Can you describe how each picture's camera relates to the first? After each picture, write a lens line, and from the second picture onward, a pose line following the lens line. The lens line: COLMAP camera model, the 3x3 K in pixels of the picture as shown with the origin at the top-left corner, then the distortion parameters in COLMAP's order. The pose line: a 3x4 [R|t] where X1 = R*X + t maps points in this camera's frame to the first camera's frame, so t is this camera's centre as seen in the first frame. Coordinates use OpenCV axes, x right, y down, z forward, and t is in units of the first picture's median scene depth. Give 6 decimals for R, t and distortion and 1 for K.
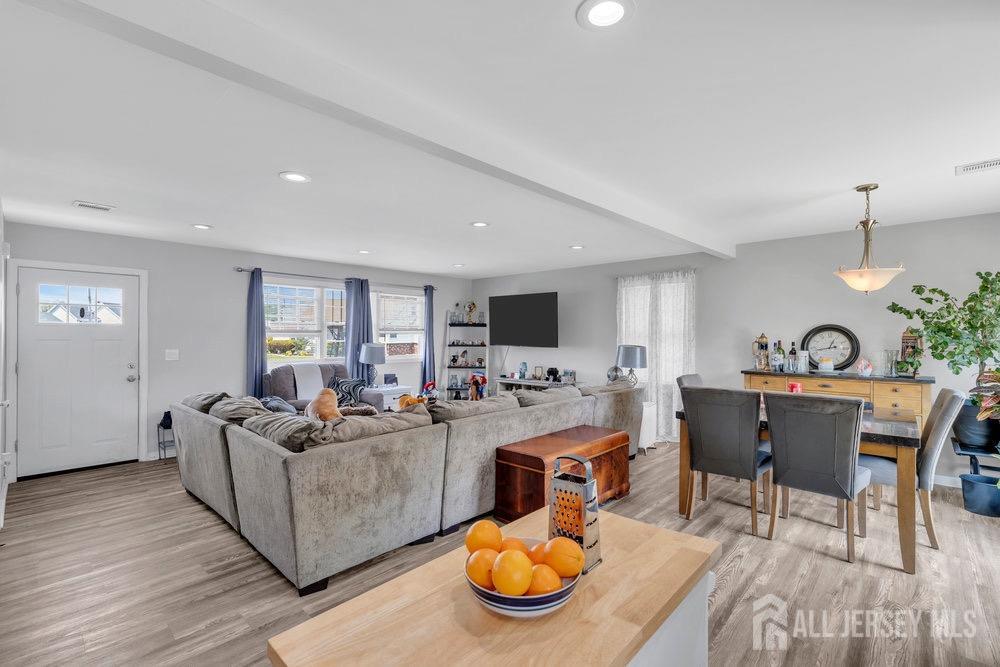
lens RADIAL K [[450.0, 0, 500.0], [0, 450.0, 333.5], [0, 0, 1]] dist [-0.002756, 0.000468]
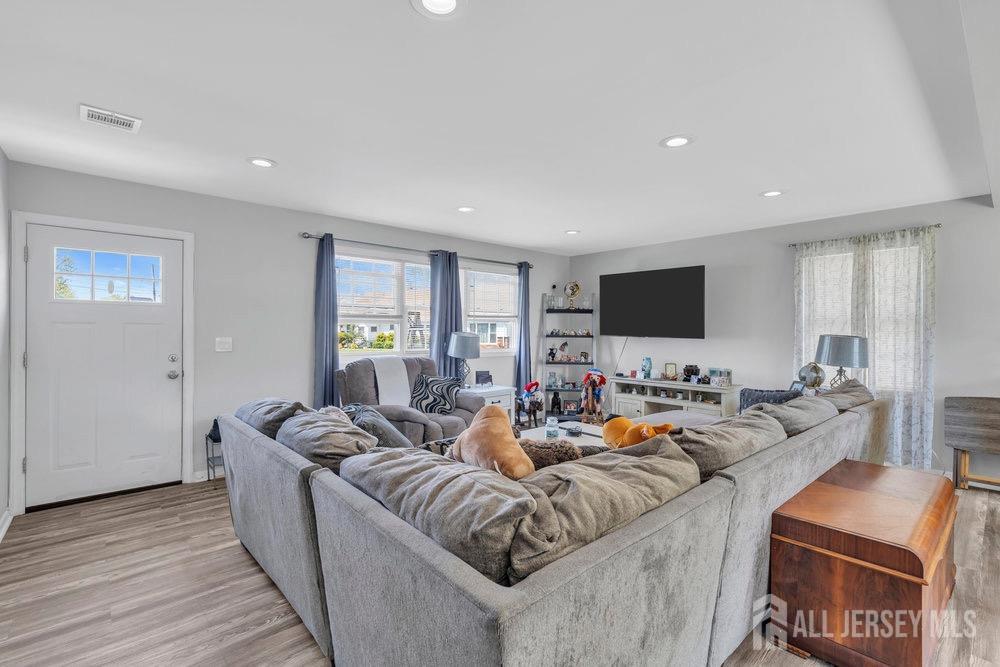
lens RADIAL K [[452.0, 0, 500.8], [0, 452.0, 329.8], [0, 0, 1]] dist [-0.002977, 0.000798]
pose [[0.996053, 0.003397, -0.088699, -0.149769], [-0.002990, 0.999984, 0.004725, 0.013915], [0.088713, -0.004441, 0.996047, 0.215288]]
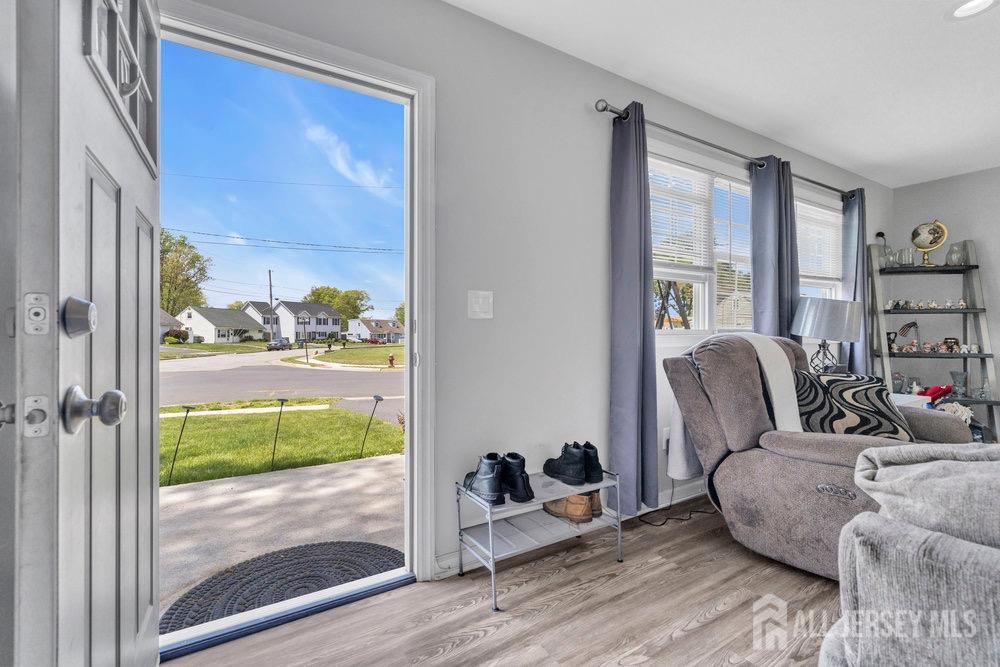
lens RADIAL K [[452.0, 0, 500.8], [0, 452.0, 329.8], [0, 0, 1]] dist [-0.002977, 0.000798]
pose [[0.966904, 0.000113, -0.255140, -0.484474], [0.001040, 0.999990, 0.004385, 0.053734], [0.255138, -0.004505, 0.966894, 0.491952]]
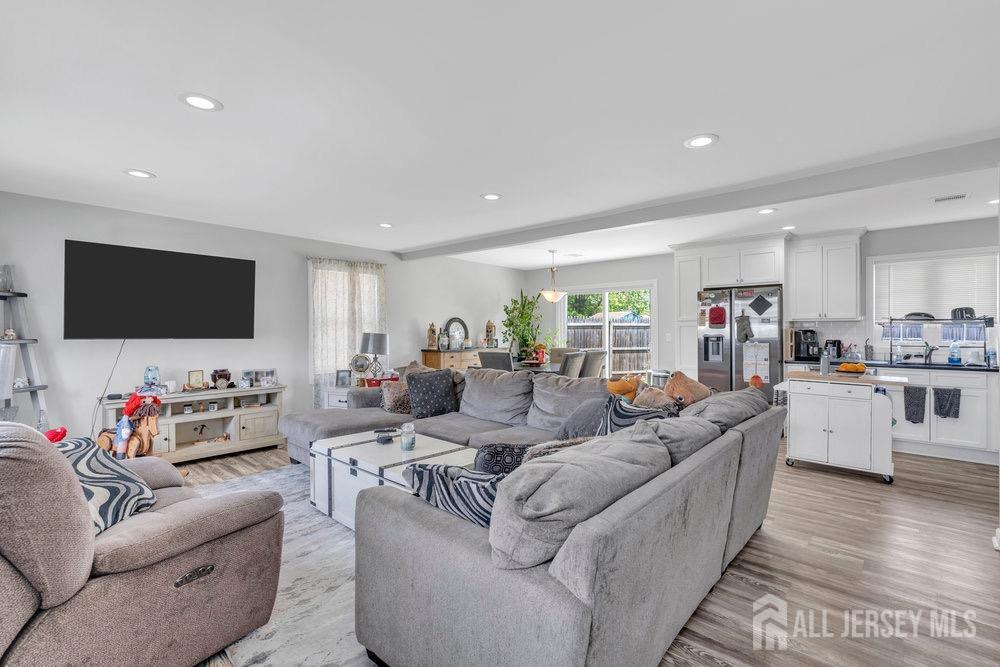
lens RADIAL K [[452.0, 0, 500.8], [0, 452.0, 329.8], [0, 0, 1]] dist [-0.002977, 0.000798]
pose [[-0.025553, 0.000263, 0.999673, -0.610247], [-0.003906, 0.999992, -0.000363, 0.016437], [-0.999666, -0.003914, -0.025551, 0.639954]]
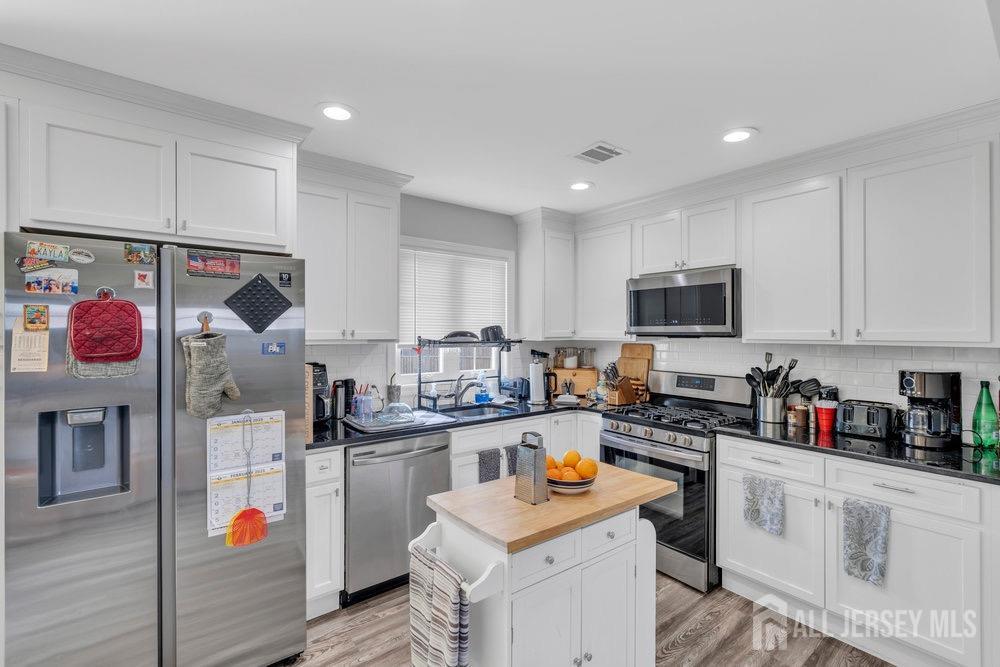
lens RADIAL K [[450.0, 0, 500.0], [0, 450.0, 333.5], [0, 0, 1]] dist [-0.002756, 0.000468]
pose [[-0.987800, 0.002313, 0.155712, 0.003068], [0.001392, 0.999981, -0.006022, -0.009724], [-0.155723, -0.005732, -0.987784, 0.405582]]
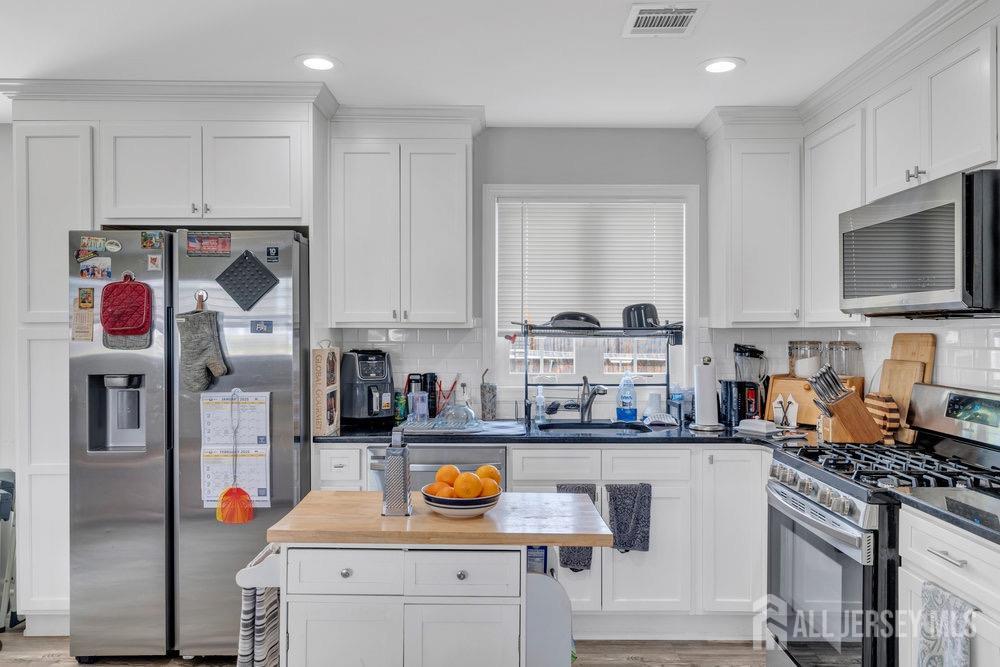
lens RADIAL K [[718.6, 0, 498.1], [0, 718.6, 337.0], [0, 0, 1]] dist [0.001802, 0.003567]
pose [[-0.686652, -0.003548, 0.726978, -0.232825], [-0.005038, 0.999987, 0.000122, 0.003470], [-0.726969, -0.003579, -0.686661, 0.340324]]
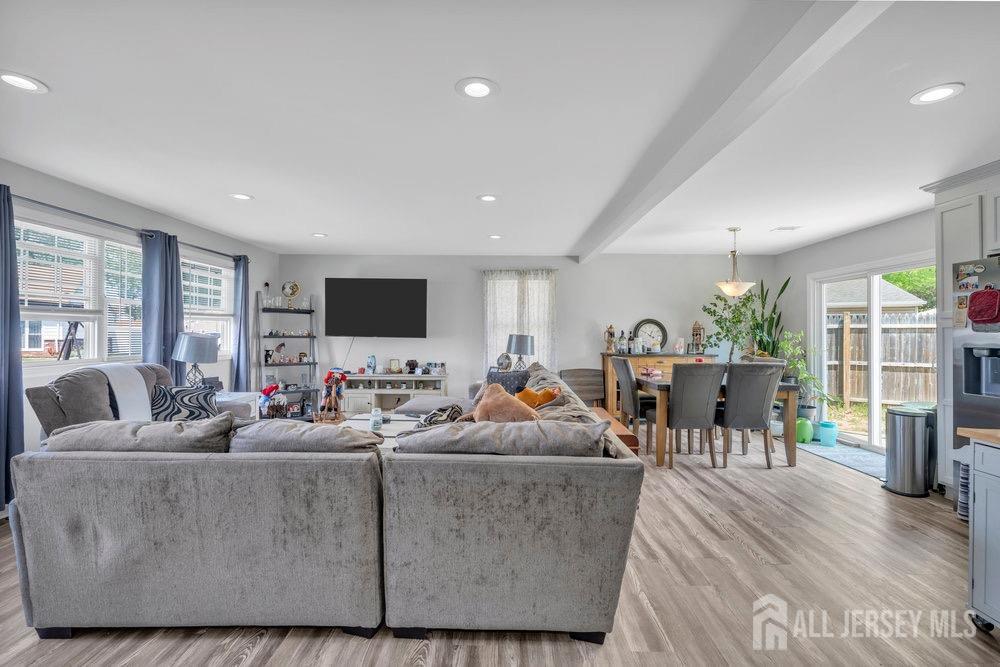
lens RADIAL K [[452.0, 0, 500.8], [0, 452.0, 329.8], [0, 0, 1]] dist [-0.002977, 0.000798]
pose [[0.736592, 0.007789, 0.676292, -0.407893], [-0.008924, 0.999959, -0.001796, 0.014965], [-0.676278, -0.004712, 0.736631, 0.198796]]
